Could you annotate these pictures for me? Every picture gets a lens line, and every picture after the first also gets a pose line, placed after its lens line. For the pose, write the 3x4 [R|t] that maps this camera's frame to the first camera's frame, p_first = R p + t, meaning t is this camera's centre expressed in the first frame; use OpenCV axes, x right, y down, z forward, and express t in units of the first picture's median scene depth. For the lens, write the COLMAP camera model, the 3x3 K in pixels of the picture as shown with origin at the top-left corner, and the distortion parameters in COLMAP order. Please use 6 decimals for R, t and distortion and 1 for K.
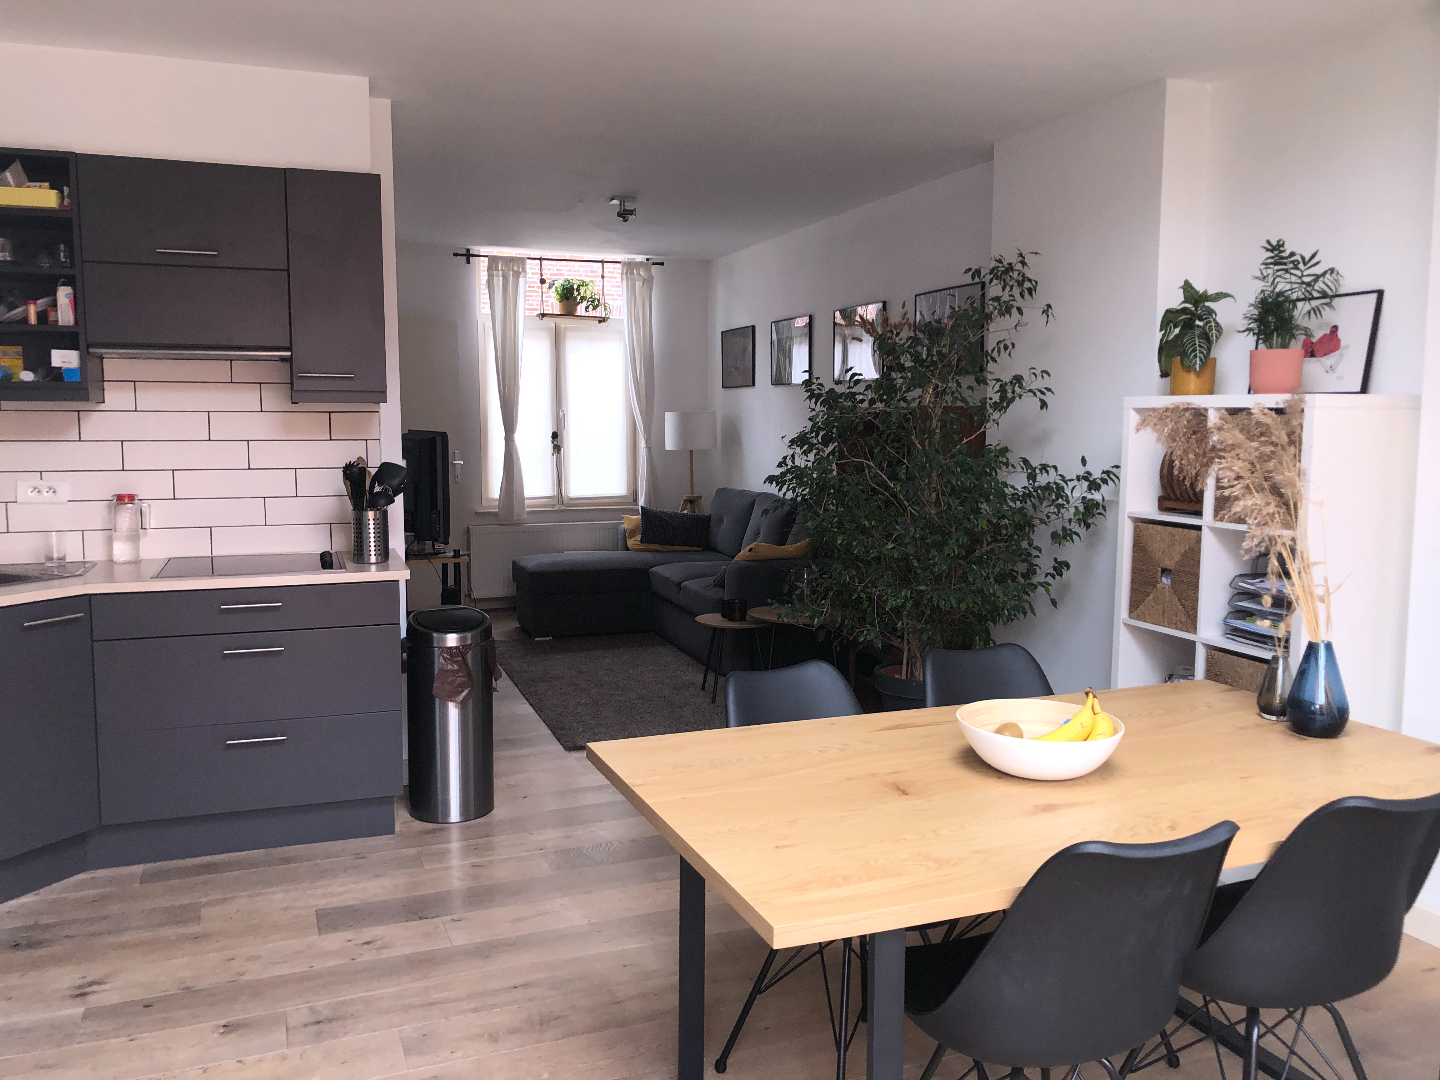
lens RADIAL K [[1118.4, 0, 759.6], [0, 1118.4, 540.4], [0, 0, 1]] dist [0.032599, -0.000144]
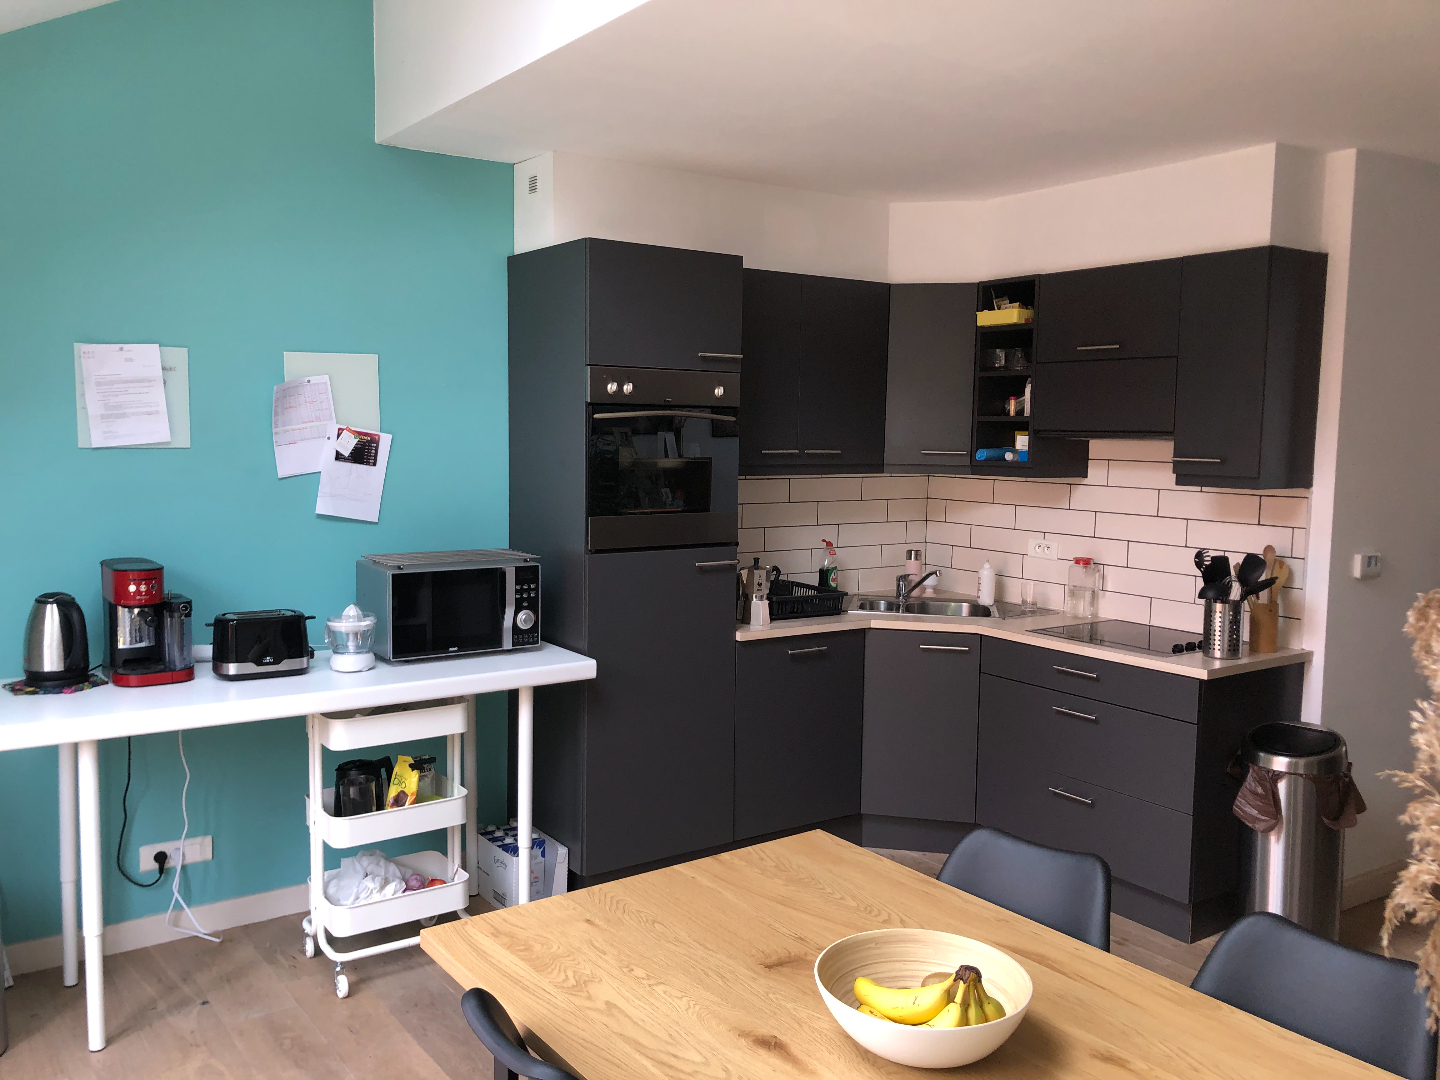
lens RADIAL K [[1167.0, 0, 702.8], [0, 1167.0, 543.1], [0, 0, 1]] dist [0.031618, -0.054798]
pose [[0.261834, 0.093761, -0.960548, 0.467442], [-0.130344, 0.989586, 0.061065, -0.077310], [0.956271, 0.109213, 0.271328, 0.306830]]
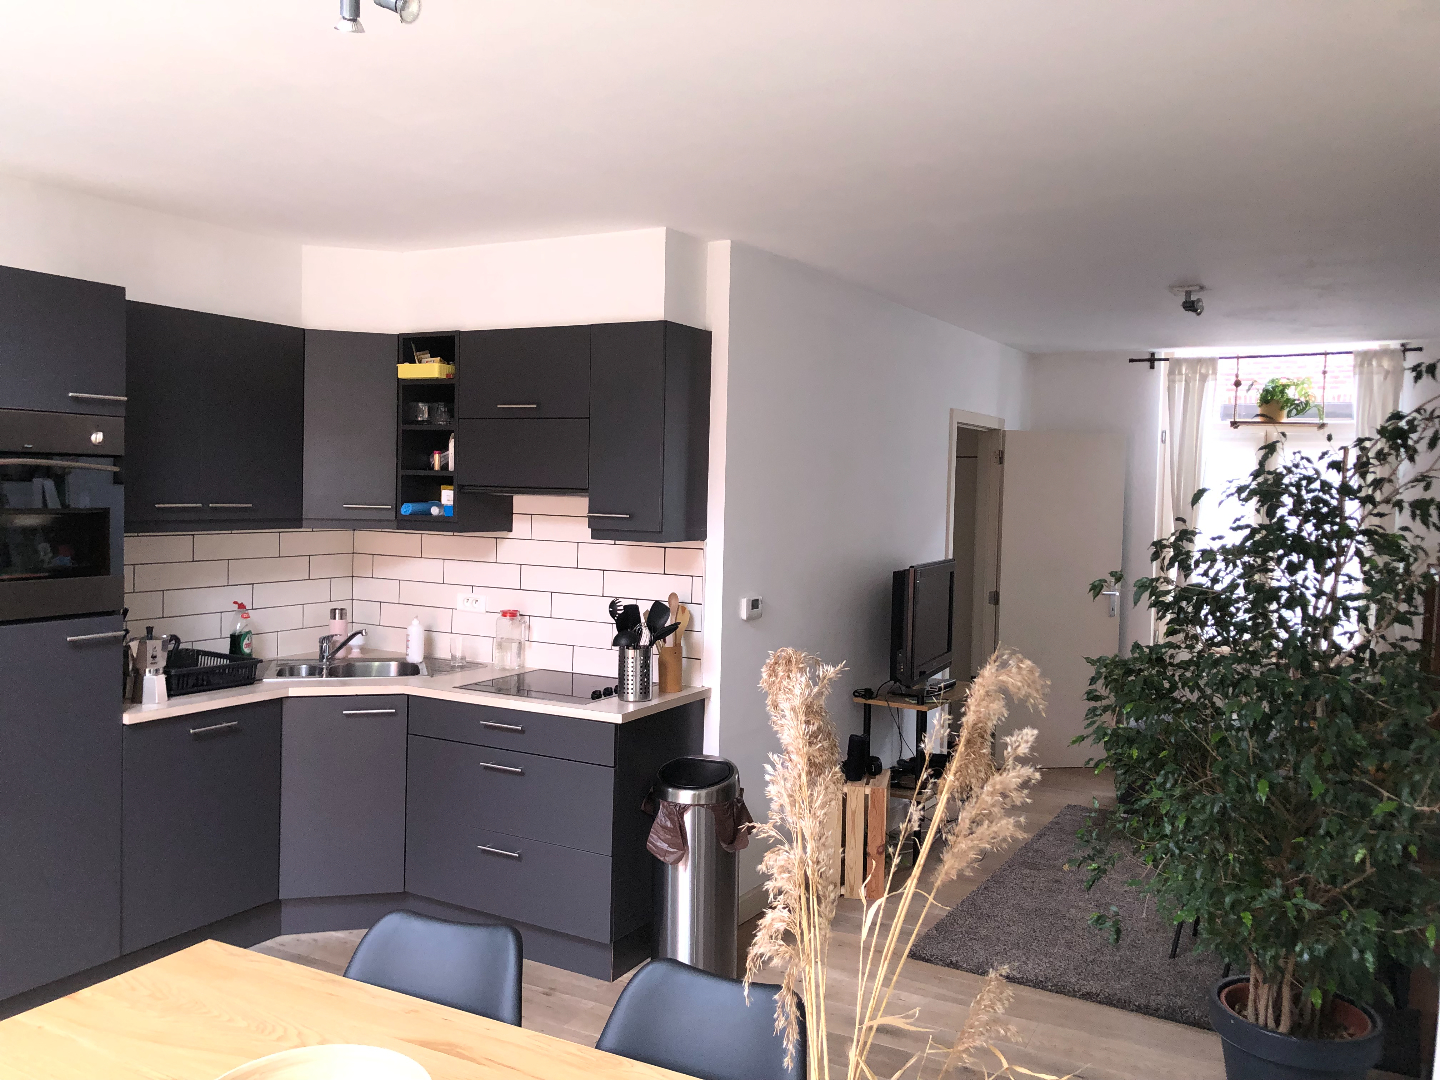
lens RADIAL K [[1167.0, 0, 702.8], [0, 1167.0, 543.1], [0, 0, 1]] dist [0.031618, -0.054798]
pose [[0.667388, 0.047635, -0.743185, 0.455037], [-0.112447, 0.992956, -0.037335, -0.086459], [0.736172, 0.108486, 0.668043, 0.332954]]
